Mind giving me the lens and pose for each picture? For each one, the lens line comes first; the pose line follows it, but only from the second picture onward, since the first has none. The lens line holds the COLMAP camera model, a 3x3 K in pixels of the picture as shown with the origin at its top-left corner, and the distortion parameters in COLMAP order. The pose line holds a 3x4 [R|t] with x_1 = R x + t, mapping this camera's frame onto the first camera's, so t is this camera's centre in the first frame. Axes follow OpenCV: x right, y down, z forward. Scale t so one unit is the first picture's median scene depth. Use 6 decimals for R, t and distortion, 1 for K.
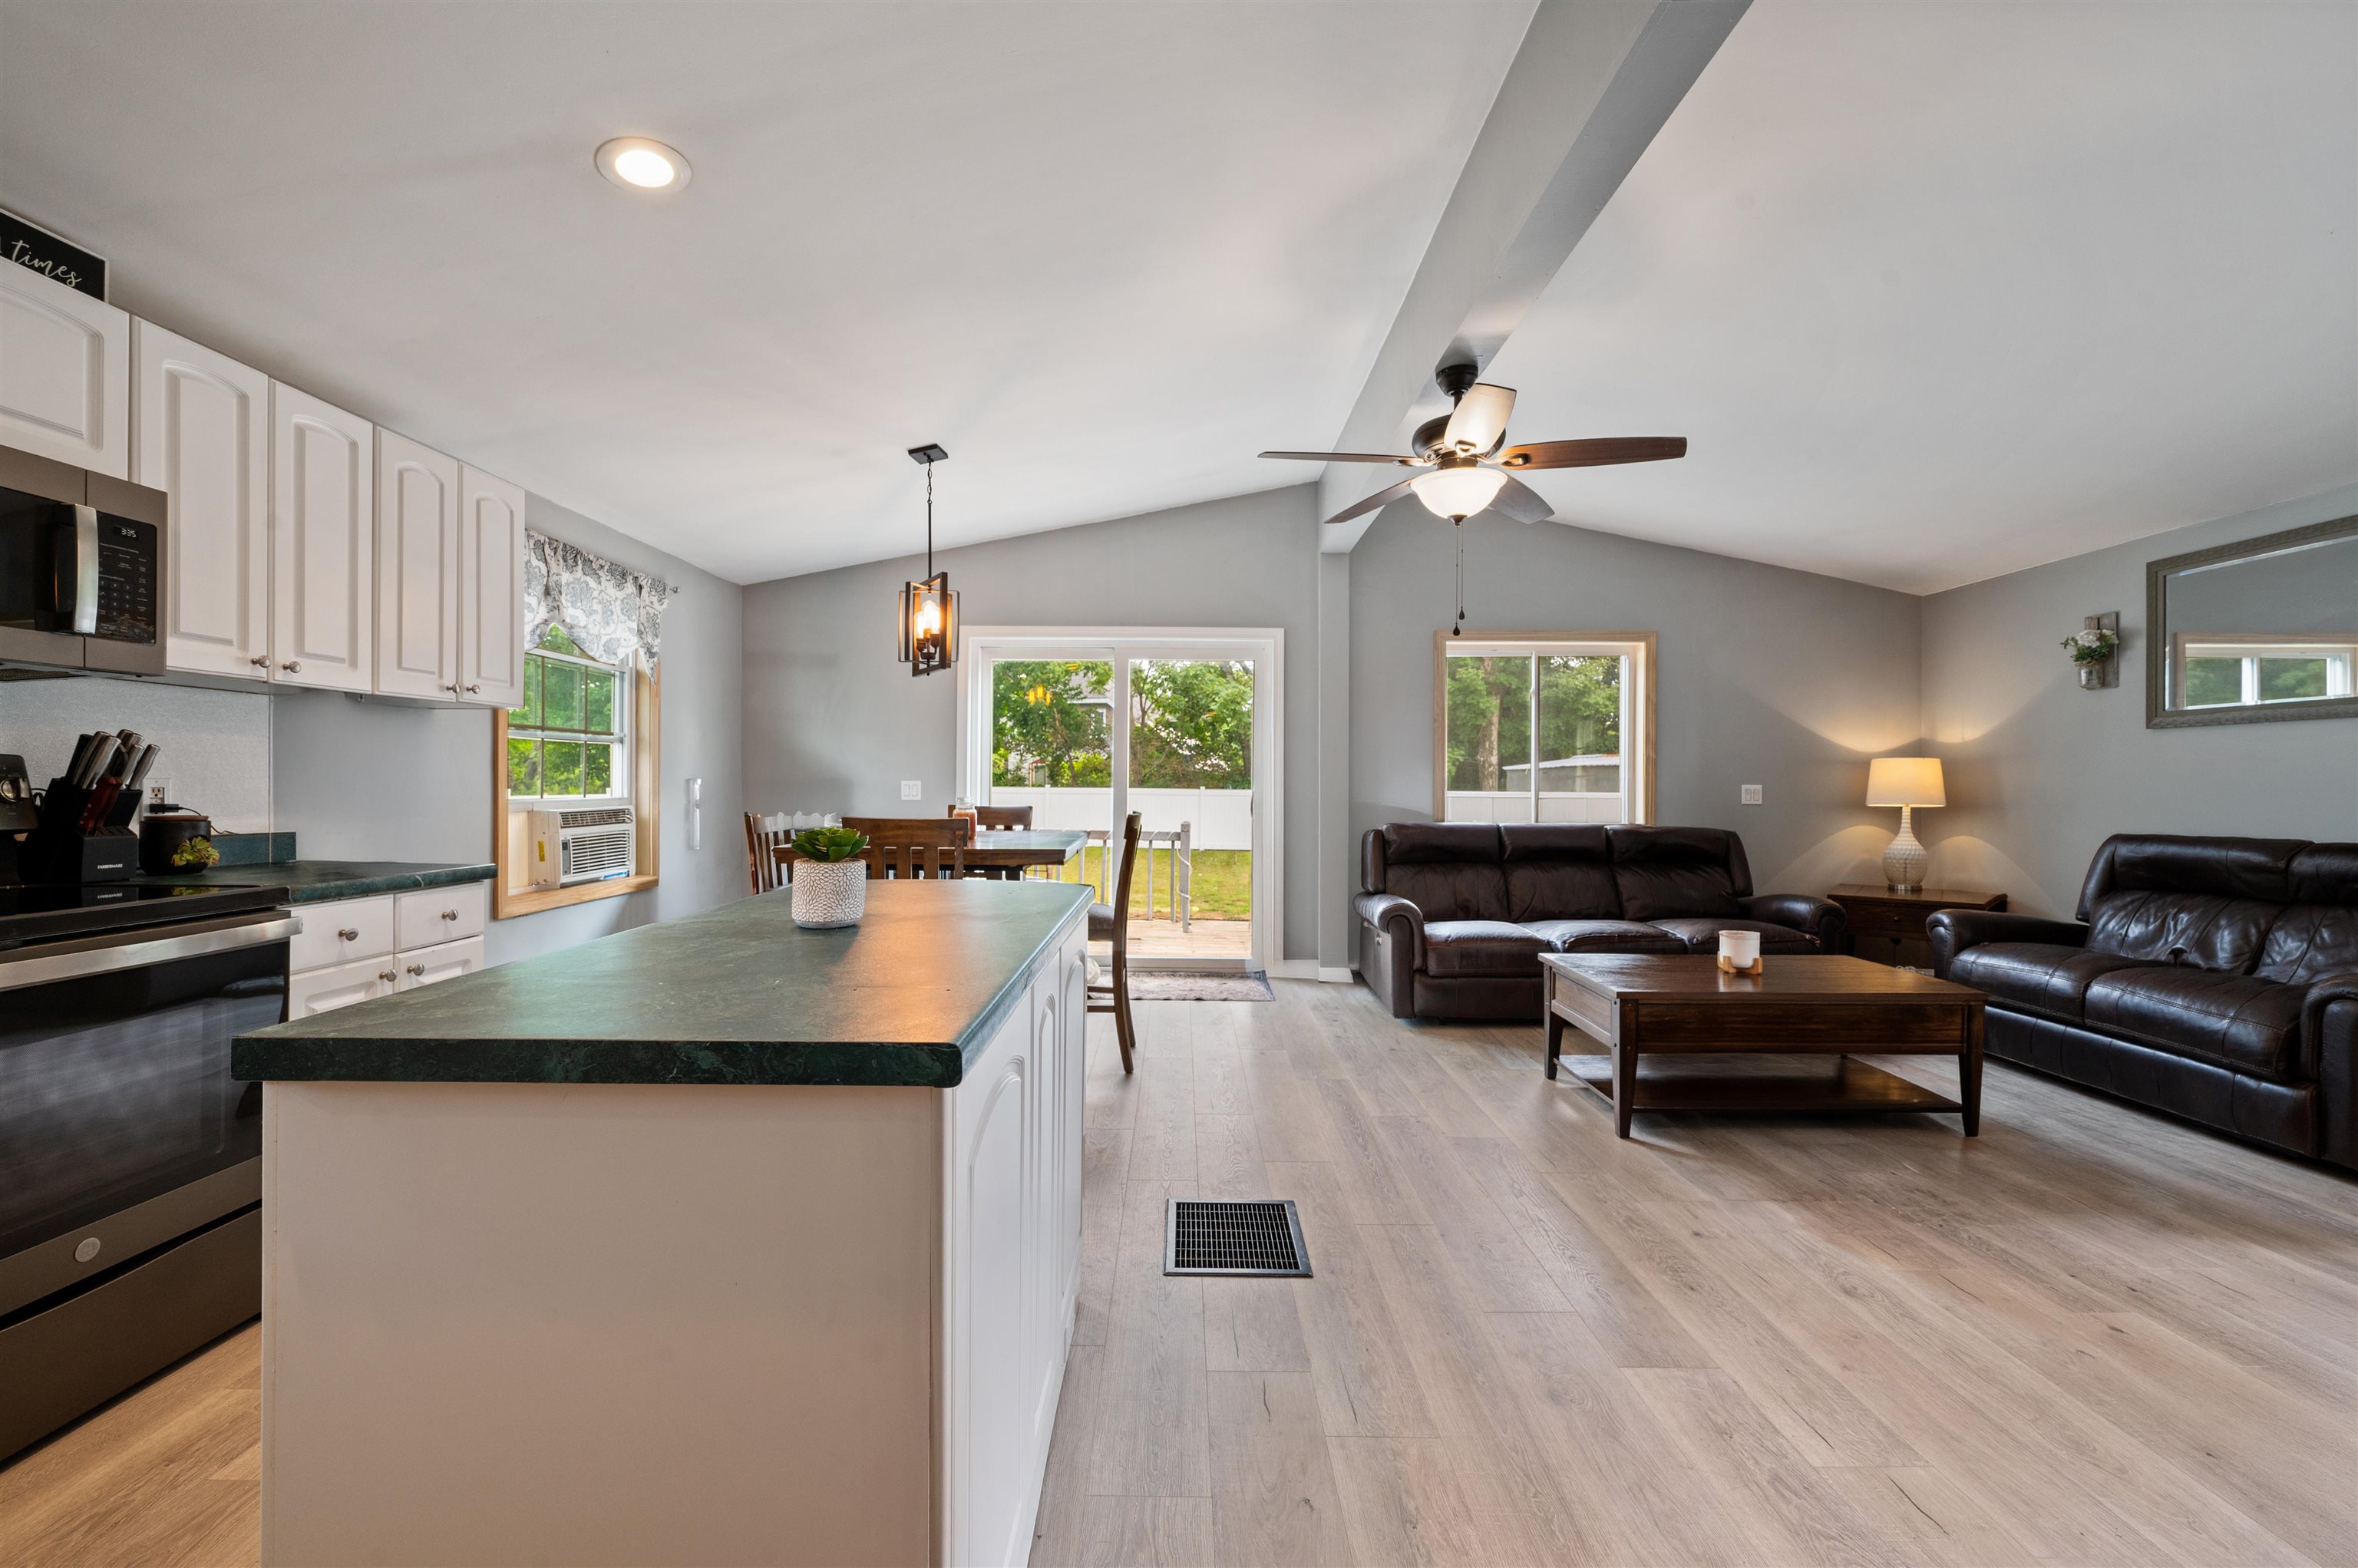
lens RADIAL K [[942.7, 0, 1186.7], [0, 942.7, 785.2], [0, 0, 1]] dist [0.001442, 0.000493]
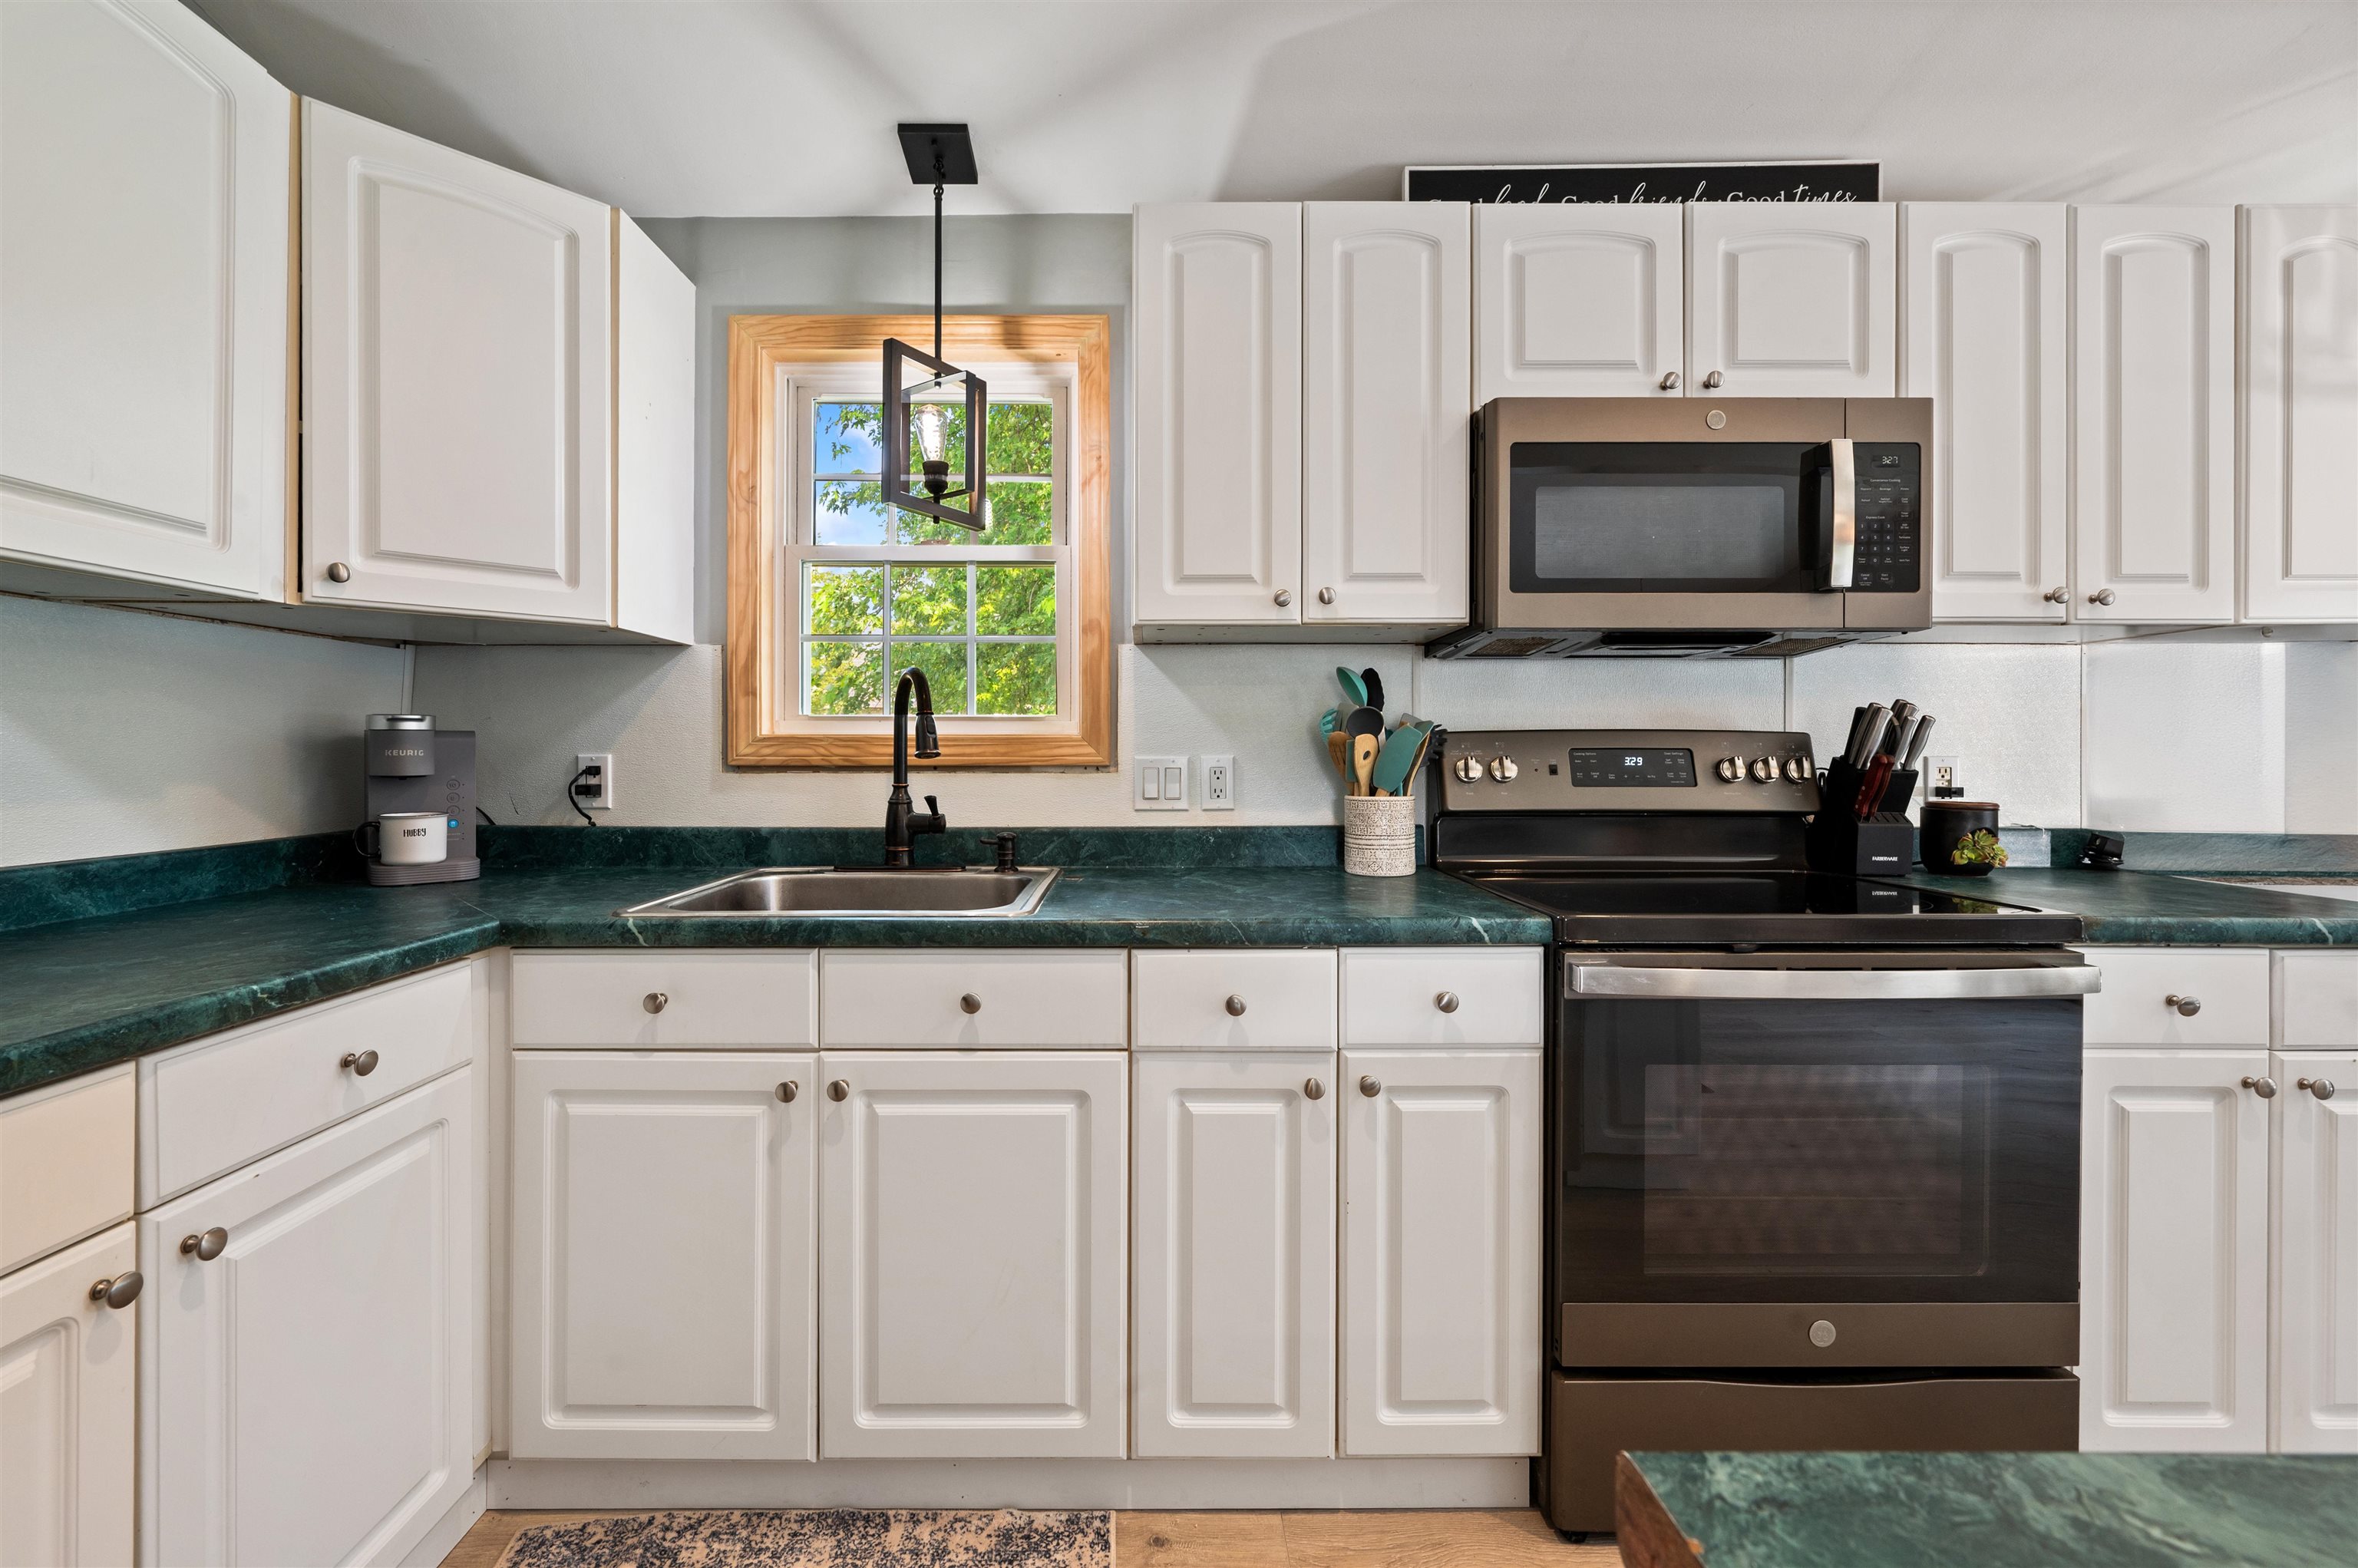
lens RADIAL K [[964.1, 0, 1144.5], [0, 964.1, 753.2], [0, 0, 1]] dist [-0.000649, 0.000147]
pose [[-0.006135, -0.006741, -0.999958, -0.138750], [-0.001753, 0.999976, -0.006730, -0.001763], [0.999980, 0.001712, -0.006147, 0.179361]]
